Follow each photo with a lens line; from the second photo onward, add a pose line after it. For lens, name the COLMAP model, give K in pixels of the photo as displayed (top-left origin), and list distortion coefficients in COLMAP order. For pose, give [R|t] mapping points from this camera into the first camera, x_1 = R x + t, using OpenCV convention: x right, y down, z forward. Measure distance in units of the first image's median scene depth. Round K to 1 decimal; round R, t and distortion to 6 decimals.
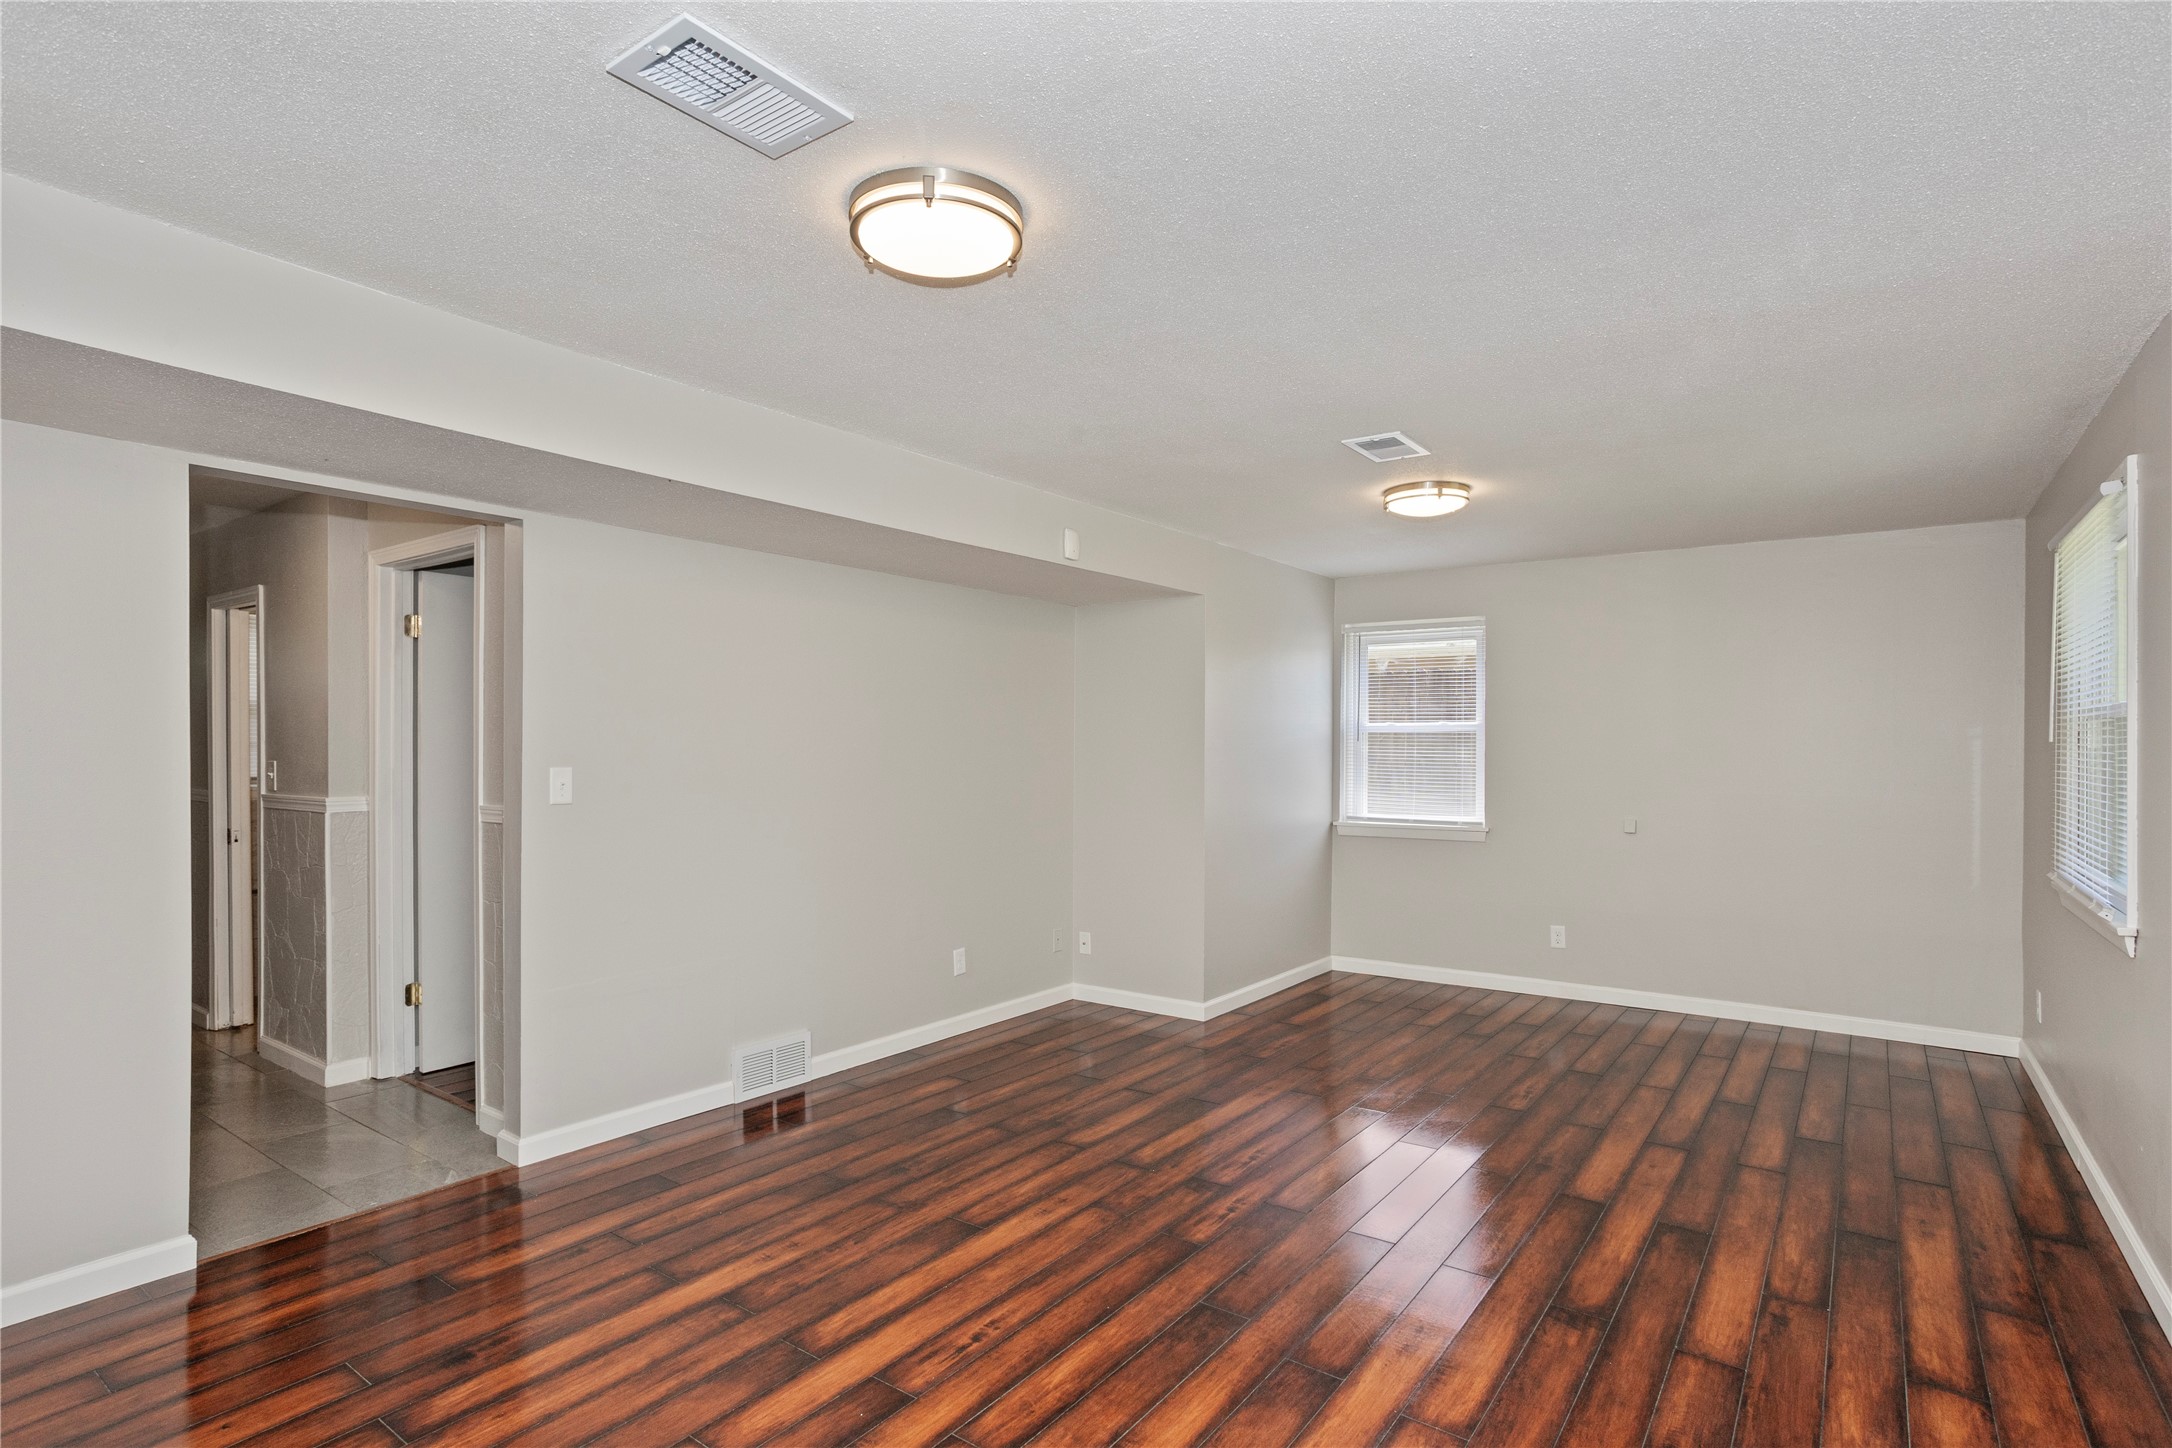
lens RADIAL K [[1070.6, 0, 1082.5], [0, 1070.6, 745.3], [0, 0, 1]] dist [-0.053506, 0.033595]
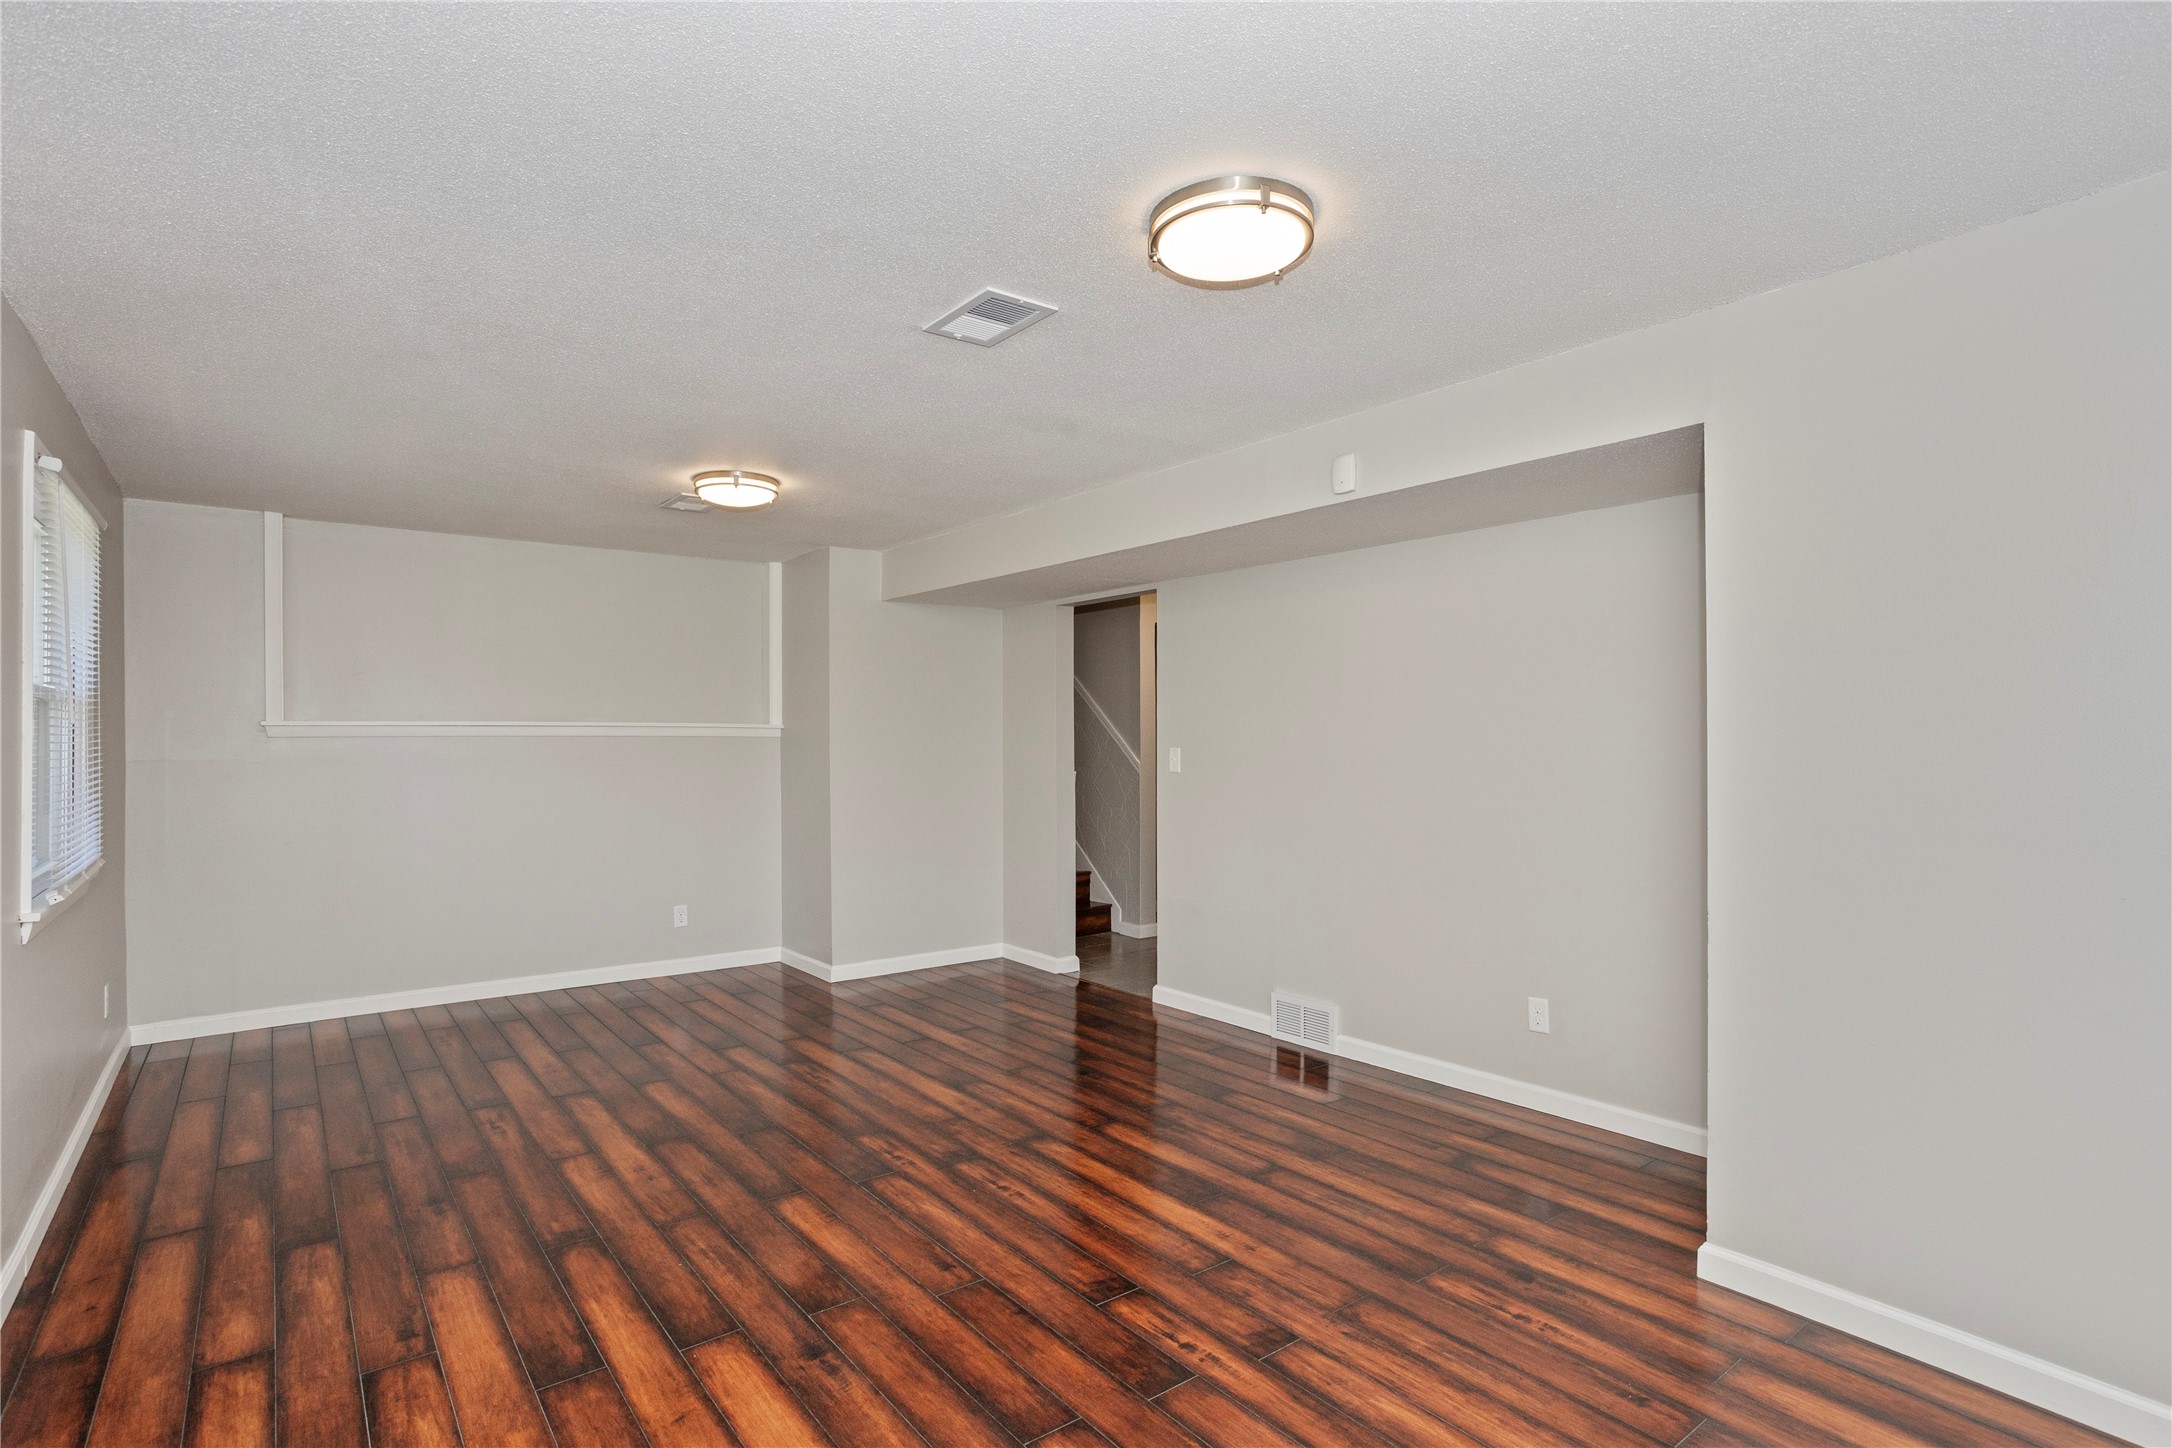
lens RADIAL K [[1056.8, 0, 1100.3], [0, 1056.8, 740.6], [0, 0, 1]] dist [-0.048504, 0.031499]
pose [[-0.246199, 0.001957, -0.969217, 1.125063], [0.004986, 0.999987, 0.000752, 0.009832], [0.969206, -0.004647, -0.246206, 1.458974]]
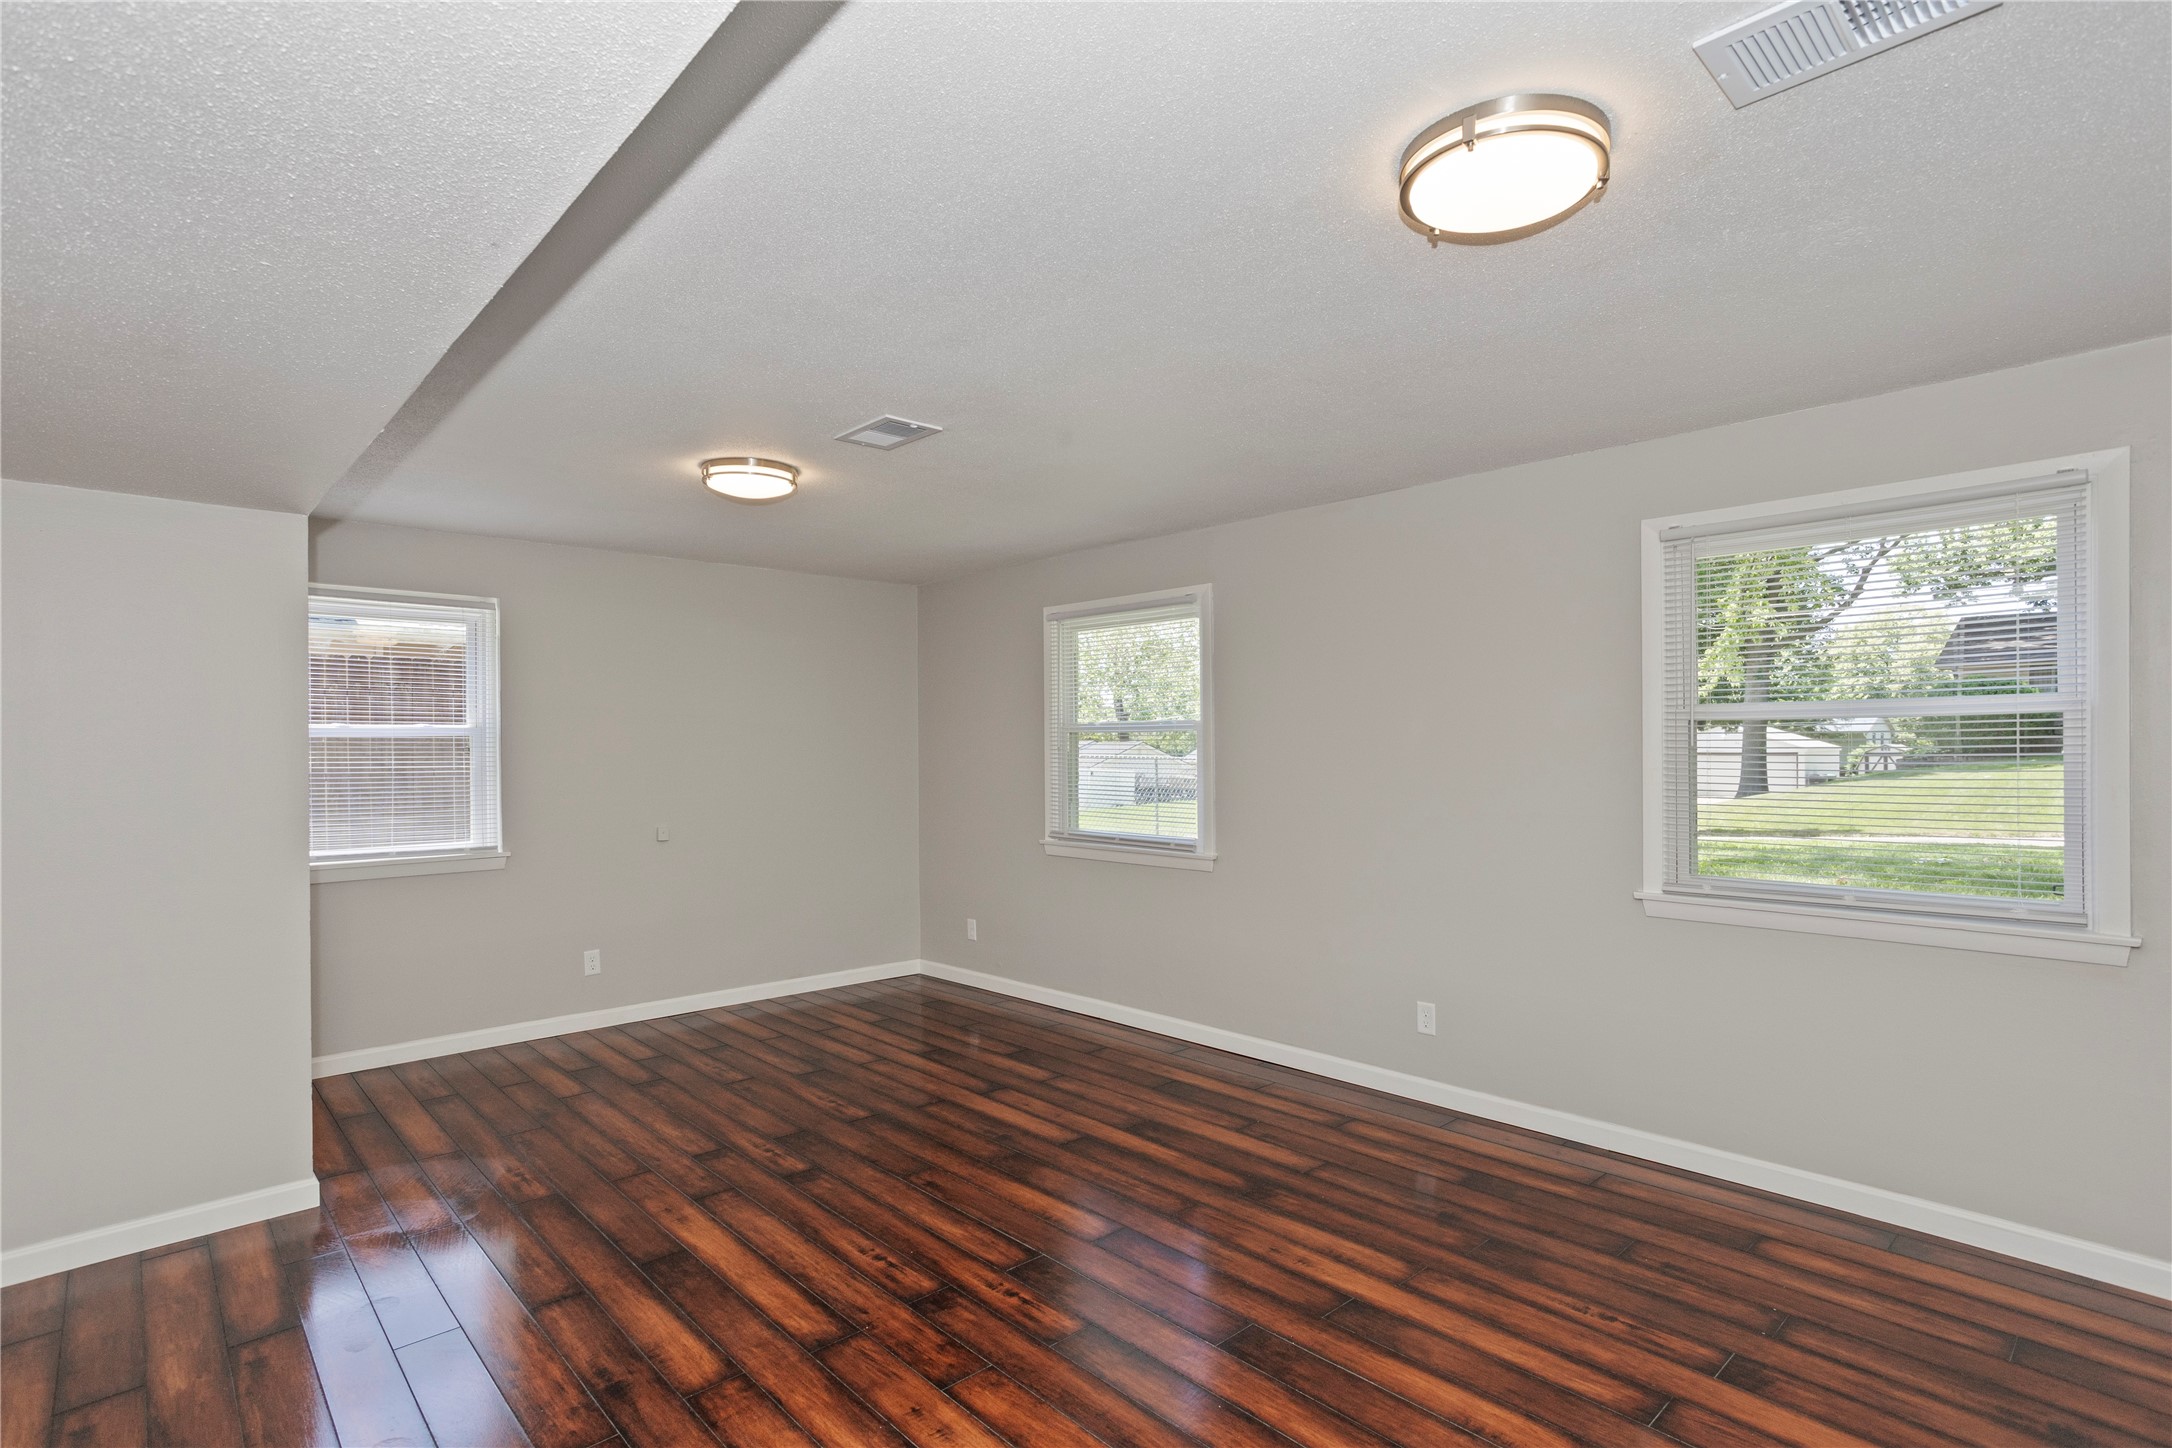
lens RADIAL K [[1070.6, 0, 1082.5], [0, 1070.6, 745.3], [0, 0, 1]] dist [-0.053506, 0.033595]
pose [[0.180587, -0.001667, 0.983558, -0.693780], [0.003628, 0.999993, 0.001029, -0.011039], [-0.983552, 0.003383, 0.180592, 0.779999]]
